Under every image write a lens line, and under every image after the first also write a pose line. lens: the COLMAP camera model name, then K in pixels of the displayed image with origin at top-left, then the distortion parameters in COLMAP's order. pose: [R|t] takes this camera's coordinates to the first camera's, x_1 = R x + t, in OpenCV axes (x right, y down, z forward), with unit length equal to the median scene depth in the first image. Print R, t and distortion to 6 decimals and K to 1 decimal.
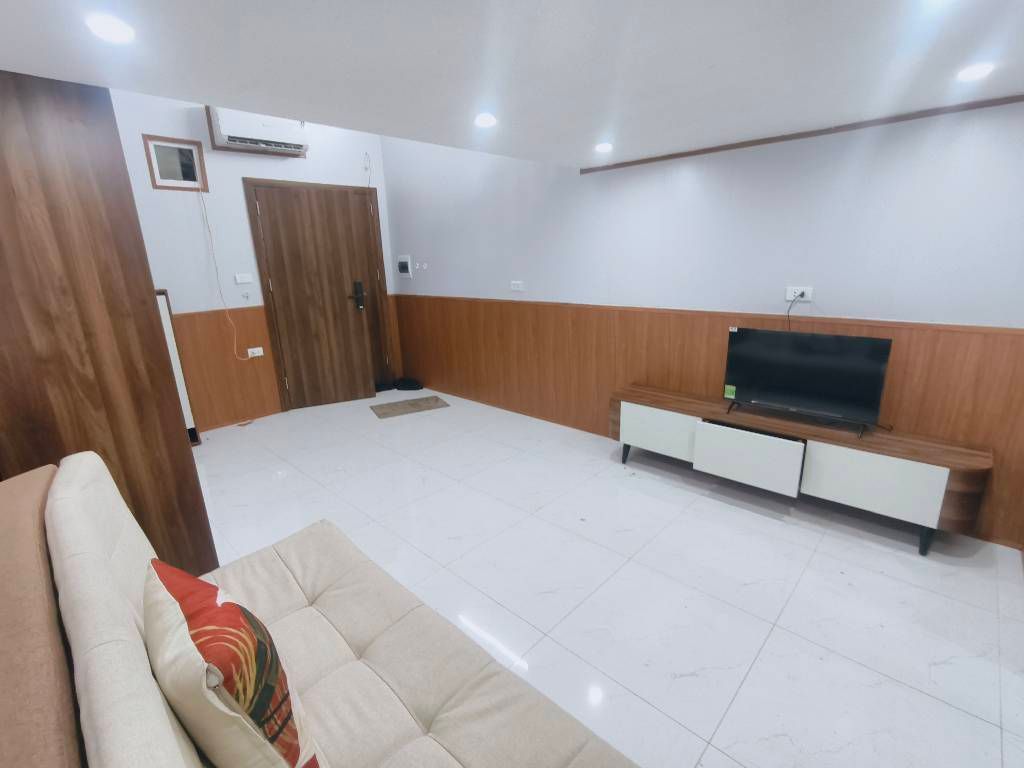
lens RADIAL K [[475.3, 0, 512.6], [0, 475.3, 387.3], [0, 0, 1]] dist [-0.001613, -0.001754]
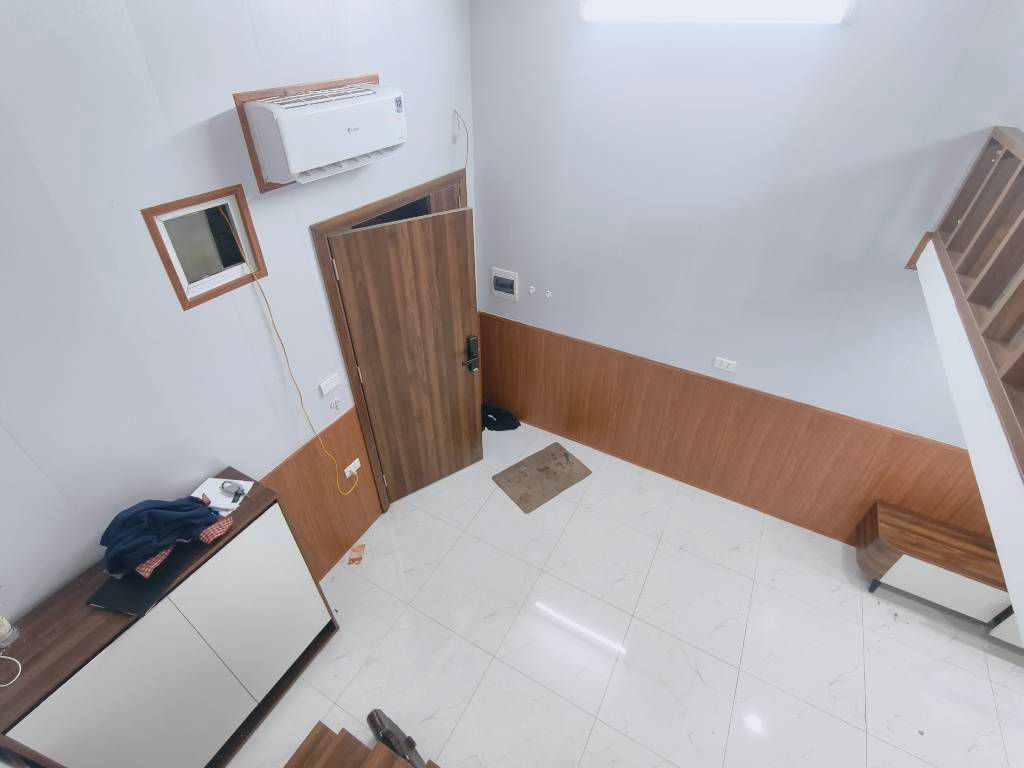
lens RADIAL K [[475.3, 0, 516.5], [0, 475.3, 390.7], [0, 0, 1]] dist [-0.001613, -0.001754]
pose [[0.965248, -0.124710, 0.229659, -0.454714], [0.028469, 0.923742, 0.381957, -0.436209], [-0.259779, -0.362145, 0.895190, 0.356184]]
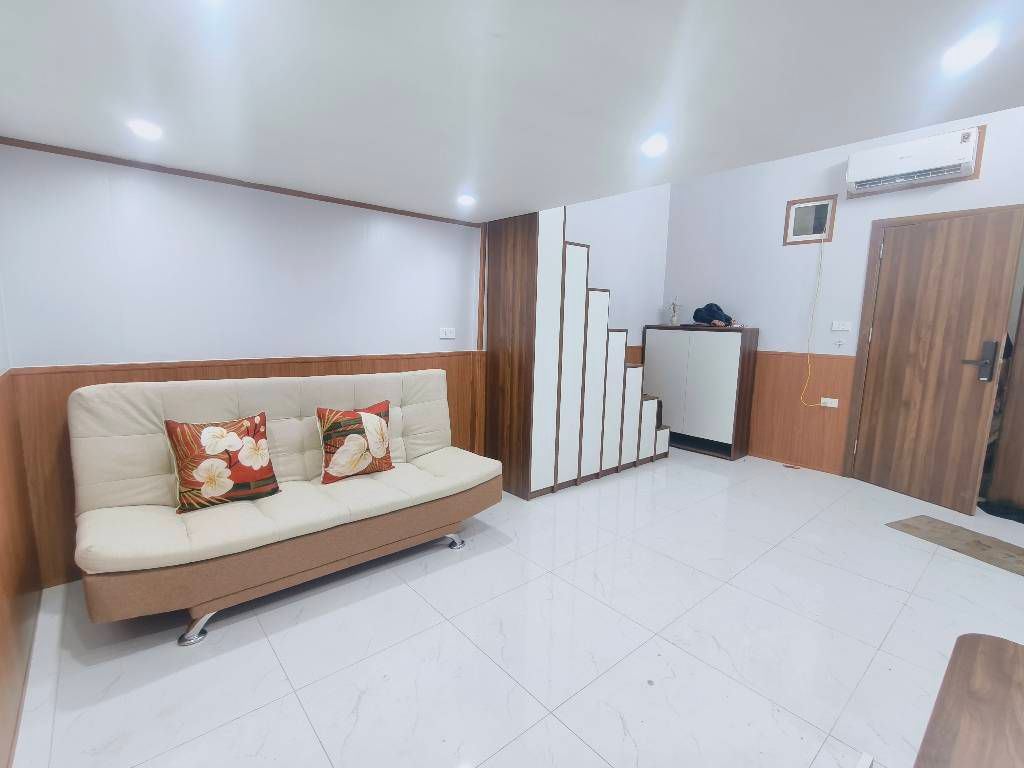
lens RADIAL K [[475.3, 0, 501.0], [0, 475.3, 384.2], [0, 0, 1]] dist [-0.001613, -0.001754]
pose [[-0.101949, 0.171102, -0.979964, 0.439279], [-0.284333, 0.938990, 0.193528, -0.104829], [0.953289, 0.298367, -0.047079, 0.412105]]
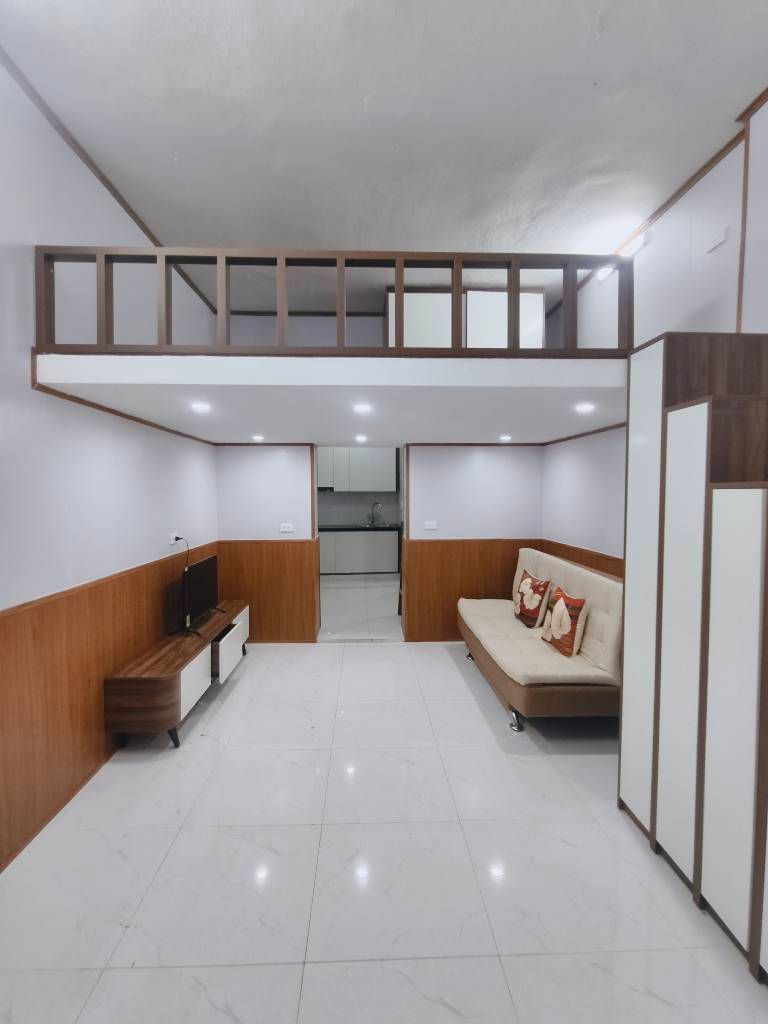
lens RADIAL K [[475.3, 0, 381.5], [0, 475.3, 512.8], [0, 0, 1]] dist [-0.001613, -0.001754]
pose [[-0.718761, 0.009364, 0.695195, -0.471551], [0.213241, 0.954686, 0.207610, -0.254352], [-0.661749, 0.297466, -0.688188, 0.904133]]
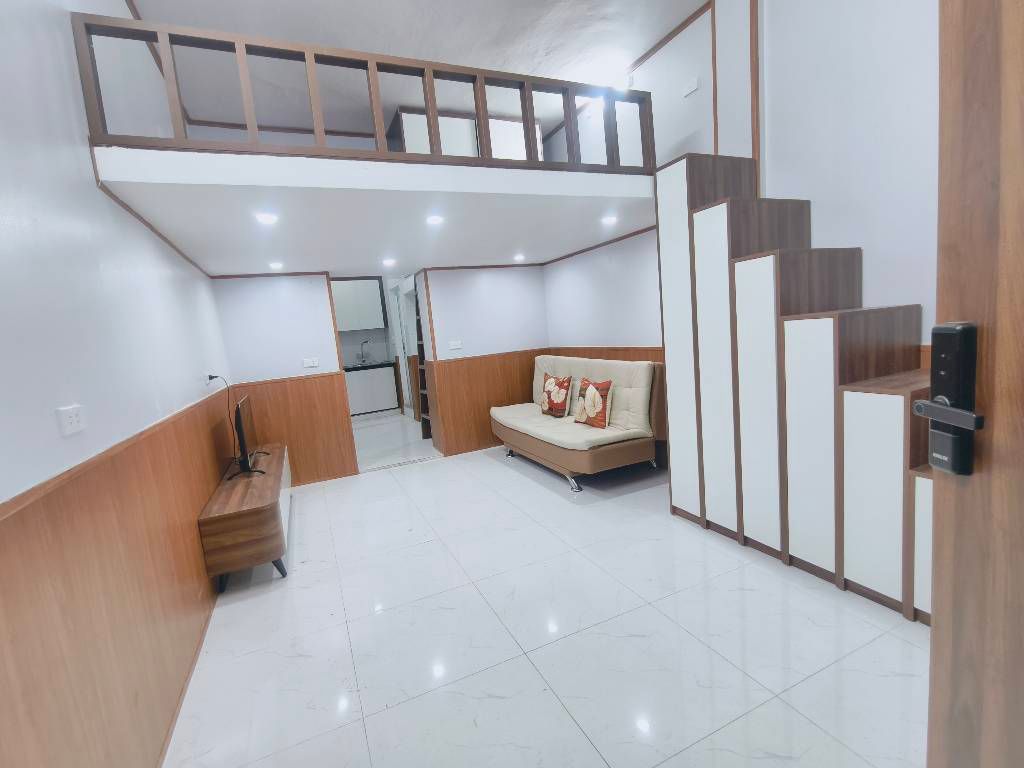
lens RADIAL K [[475.3, 0, 515.8], [0, 475.3, 391.7], [0, 0, 1]] dist [-0.001613, -0.001754]
pose [[-0.922589, 0.076299, 0.378164, -0.362149], [0.221659, 0.907130, 0.357747, -0.255805], [-0.315748, 0.413877, -0.853820, 1.077311]]
